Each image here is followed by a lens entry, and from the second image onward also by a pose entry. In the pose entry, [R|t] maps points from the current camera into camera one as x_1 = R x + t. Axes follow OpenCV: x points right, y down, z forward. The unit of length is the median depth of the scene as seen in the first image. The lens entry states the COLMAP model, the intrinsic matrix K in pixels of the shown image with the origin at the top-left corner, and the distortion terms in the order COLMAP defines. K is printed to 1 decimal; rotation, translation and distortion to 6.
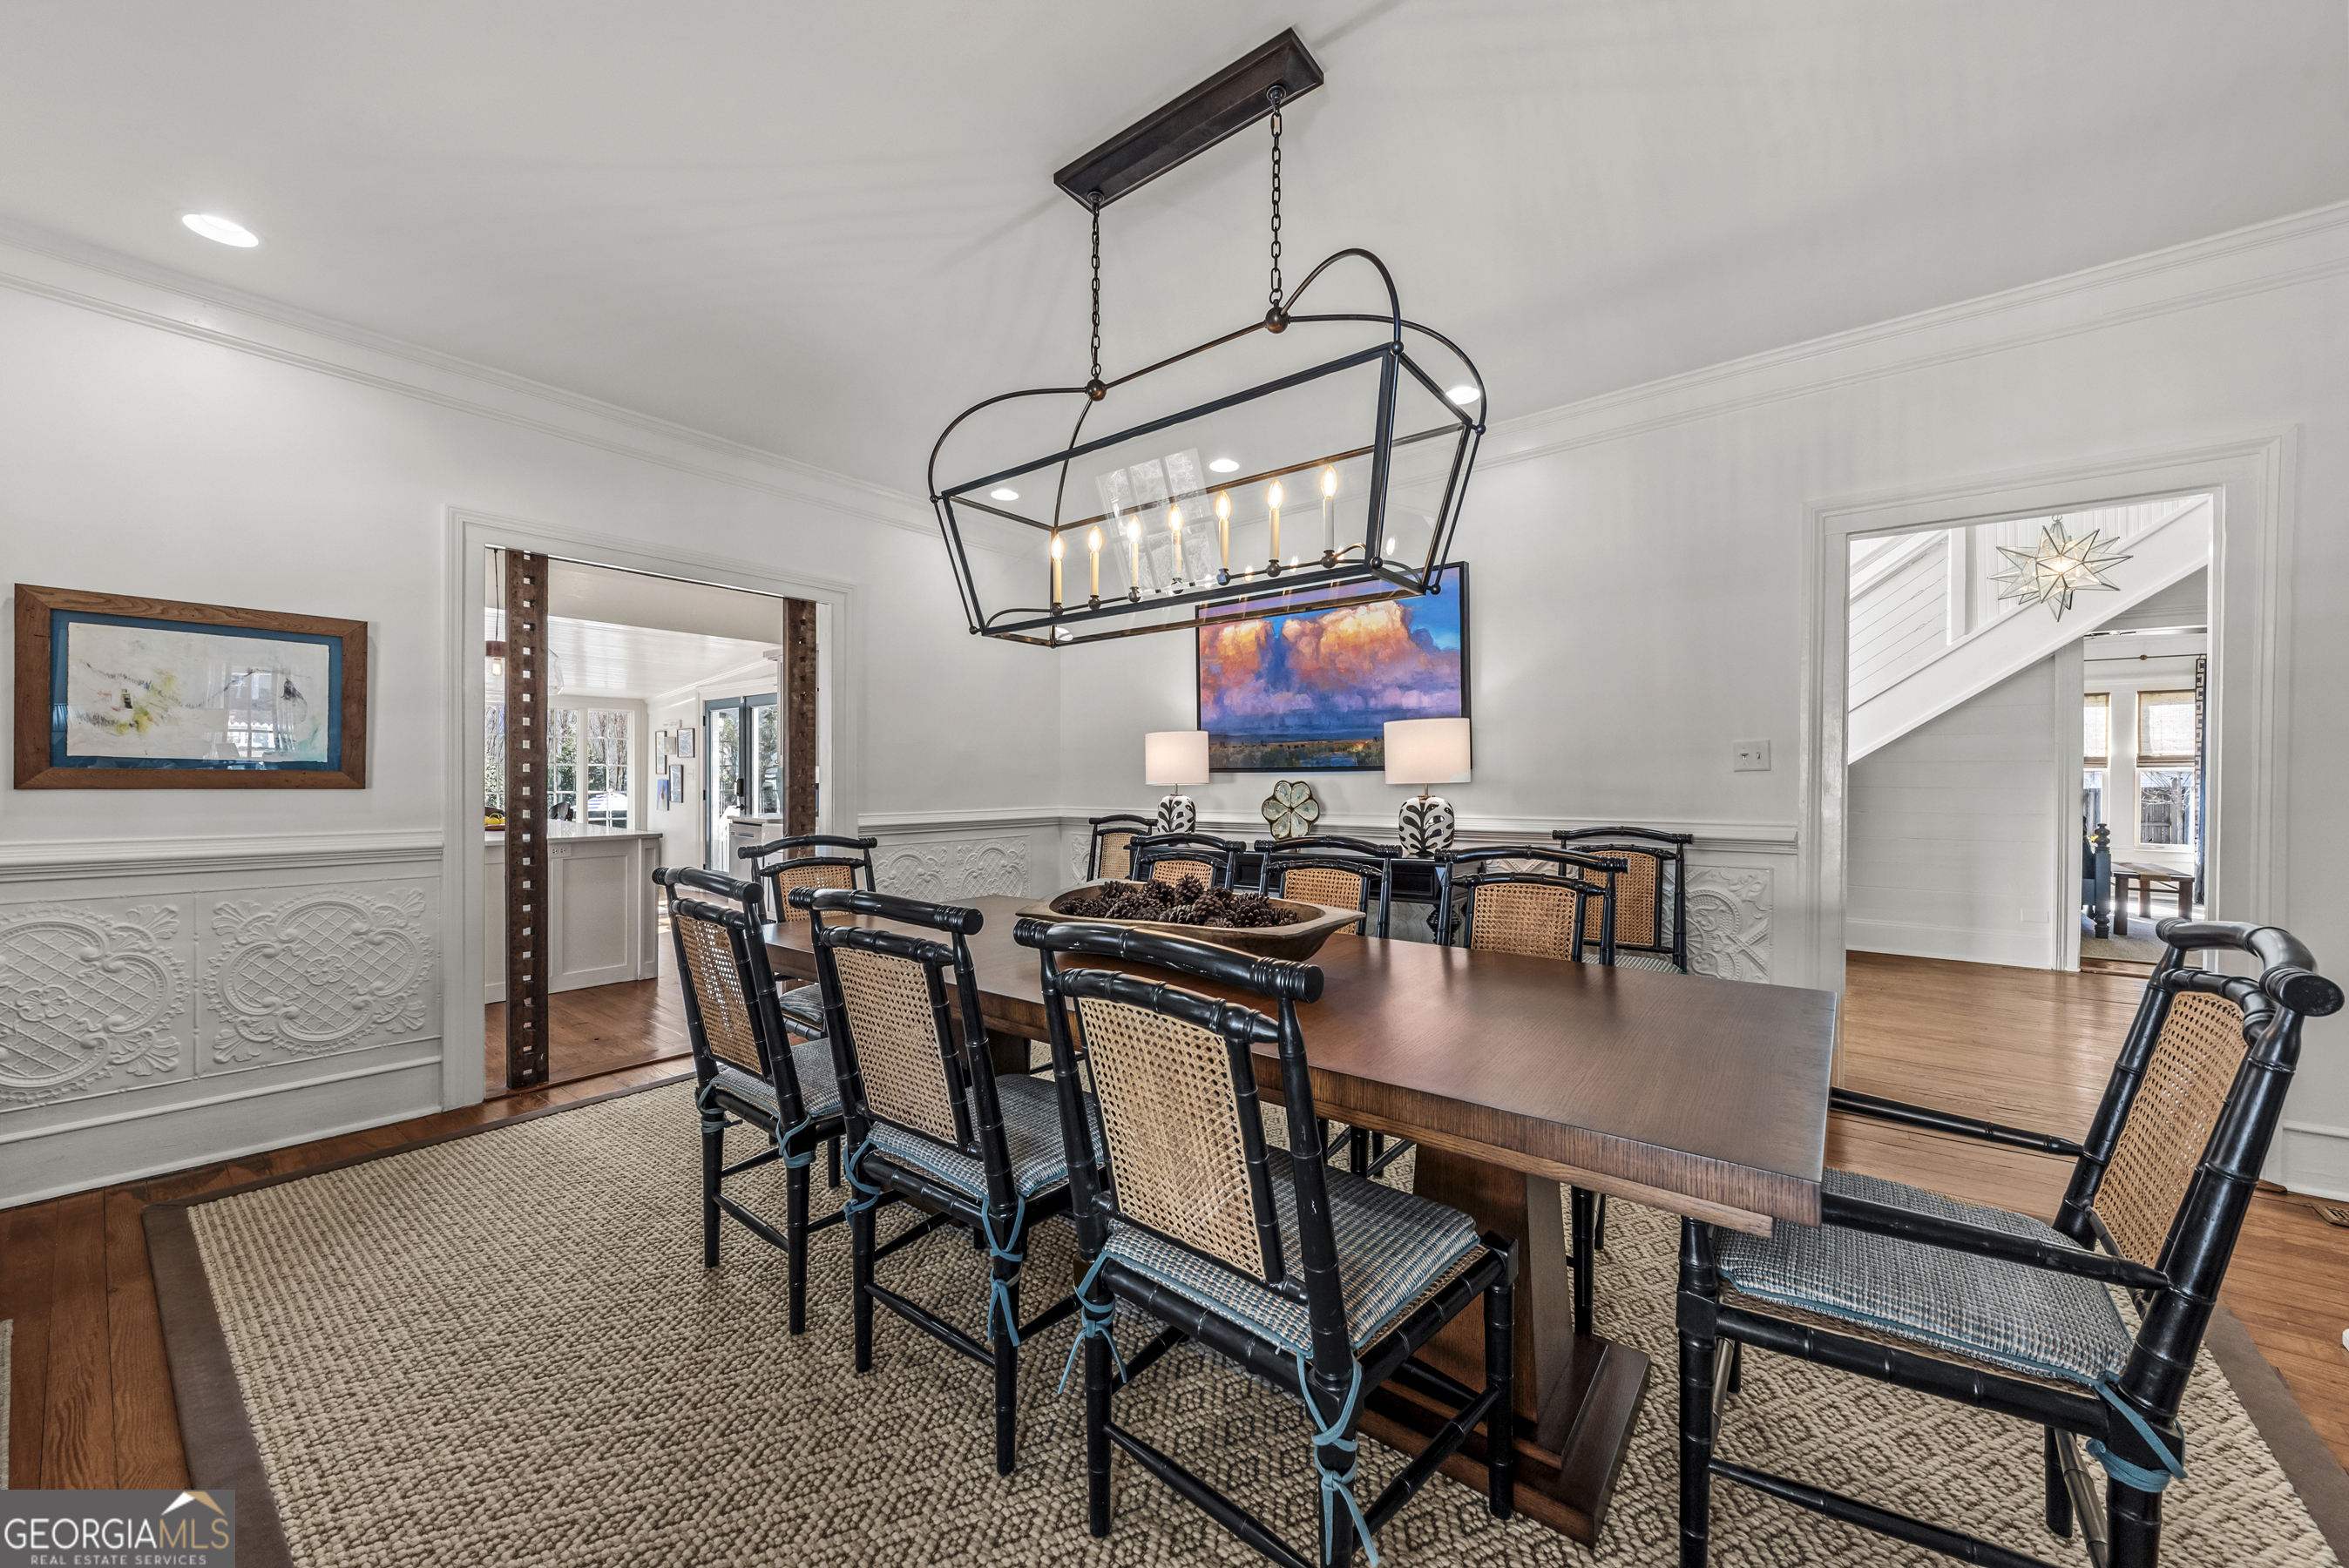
lens RADIAL K [[854.8, 0, 1182.7], [0, 854.8, 784.2], [0, 0, 1]] dist [0.000144, -0.000015]
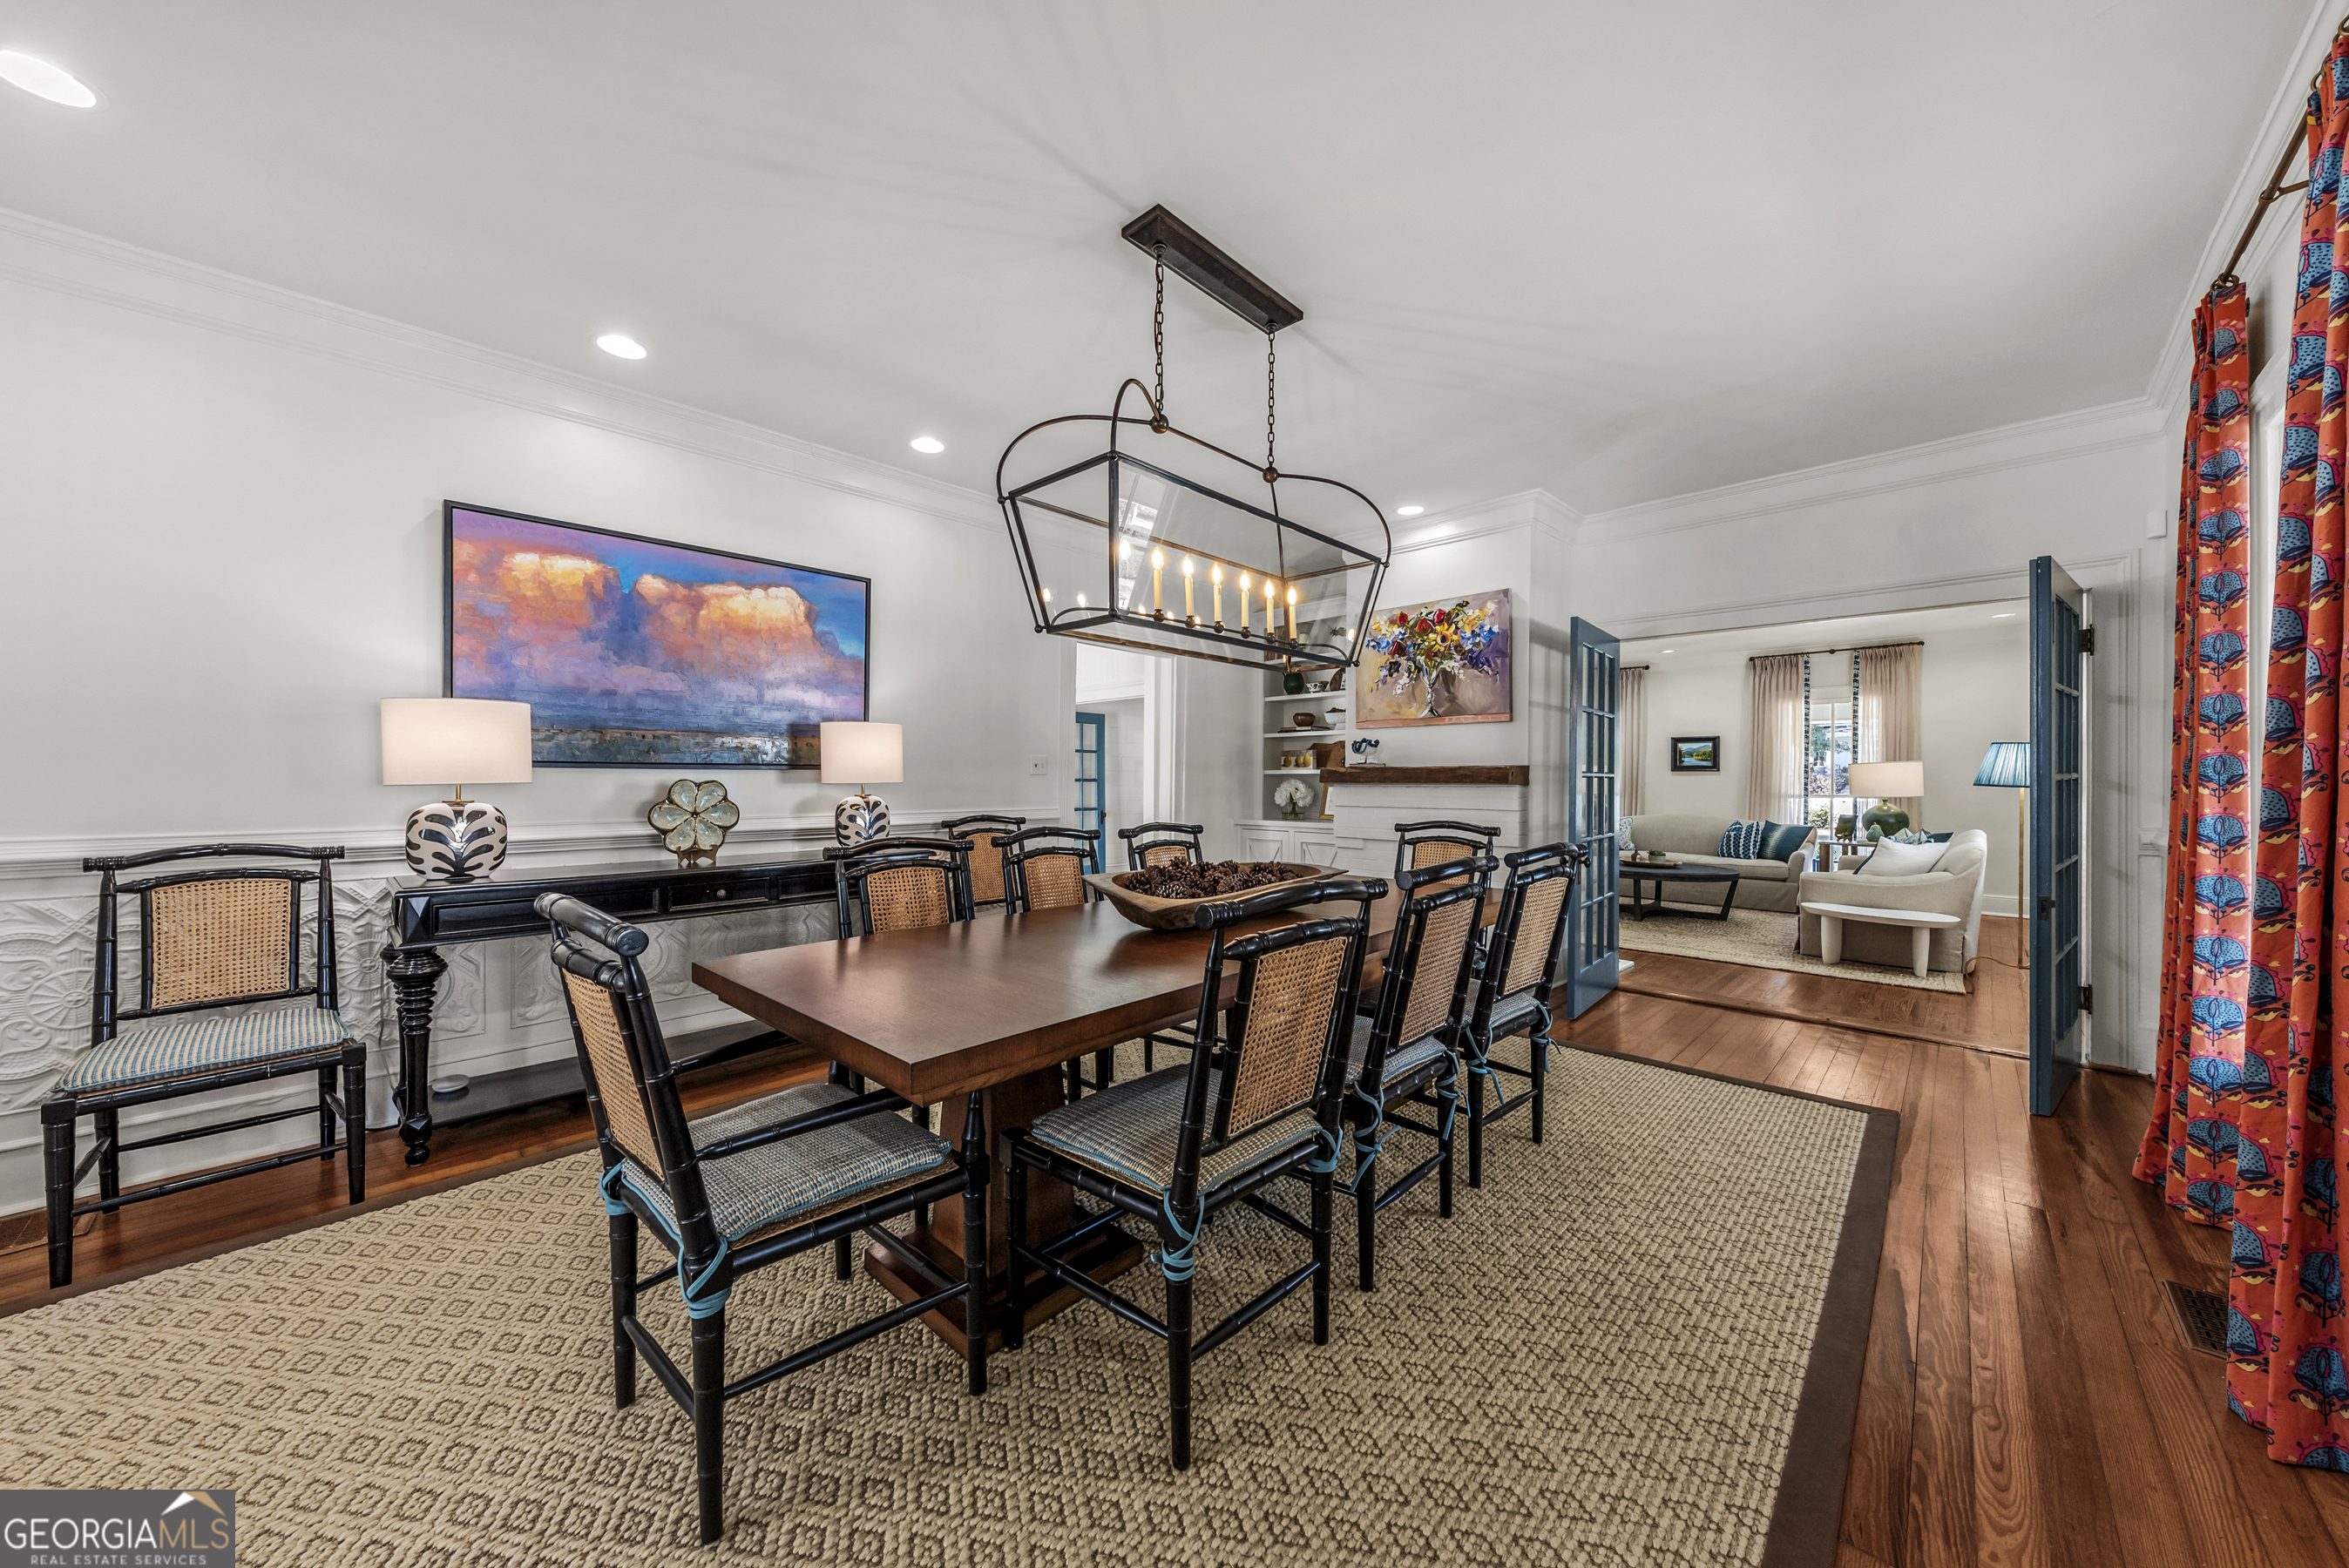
lens RADIAL K [[812.3, 0, 1183.0], [0, 812.3, 786.6], [0, 0, 1]] dist [0.008932, -0.000403]
pose [[0.092757, -0.001738, 0.995687, -0.592215], [0.003761, 0.999992, 0.001395, 0.003427], [-0.995682, 0.003615, 0.092763, 0.450205]]
